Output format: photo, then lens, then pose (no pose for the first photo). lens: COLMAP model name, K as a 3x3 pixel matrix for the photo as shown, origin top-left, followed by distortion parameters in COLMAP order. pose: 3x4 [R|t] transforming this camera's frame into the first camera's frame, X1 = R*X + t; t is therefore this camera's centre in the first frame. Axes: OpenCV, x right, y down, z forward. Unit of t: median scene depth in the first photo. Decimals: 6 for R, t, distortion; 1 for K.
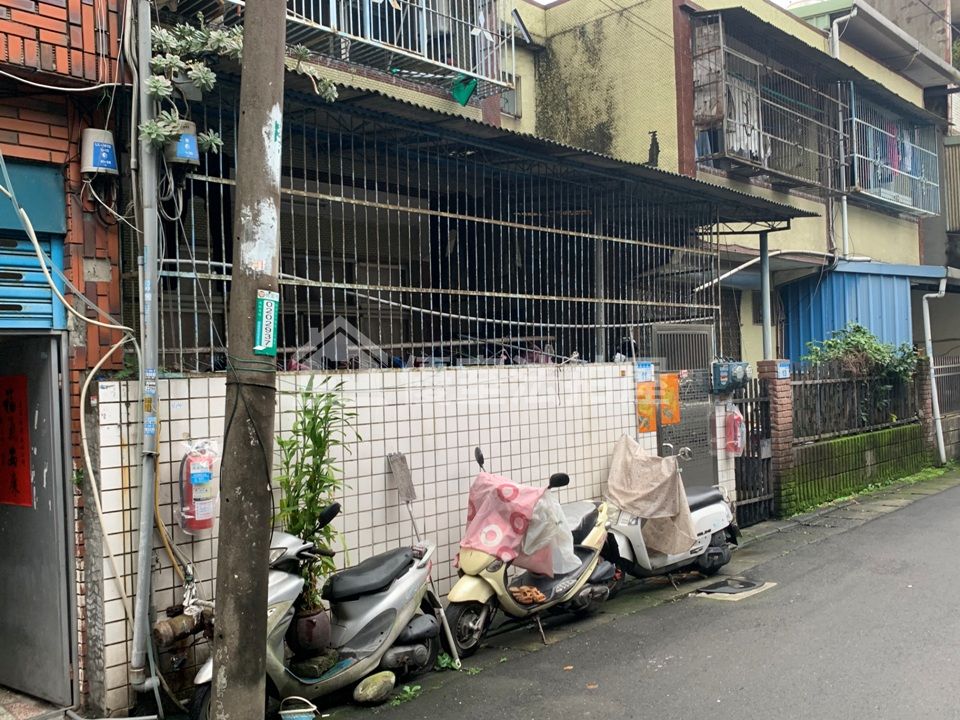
lens RADIAL K [[900.4, 0, 504.7], [0, 900.4, 330.9], [0, 0, 1]] dist [0.033395, 0.000000]
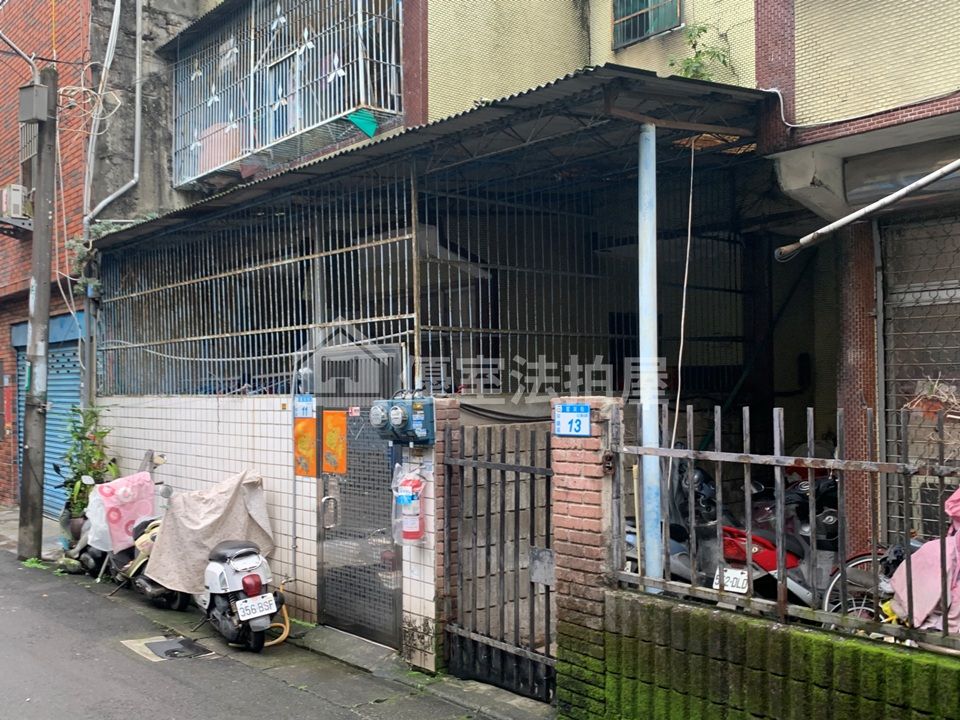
lens RADIAL K [[893.2, 0, 447.0], [0, 893.2, 360.6], [0, 0, 1]] dist [0.019092, 0.000000]
pose [[-0.115408, 0.000895, -0.993318, 1.002498], [0.052199, 0.998623, -0.005165, 0.012971], [0.991946, -0.052446, -0.115296, 1.249807]]
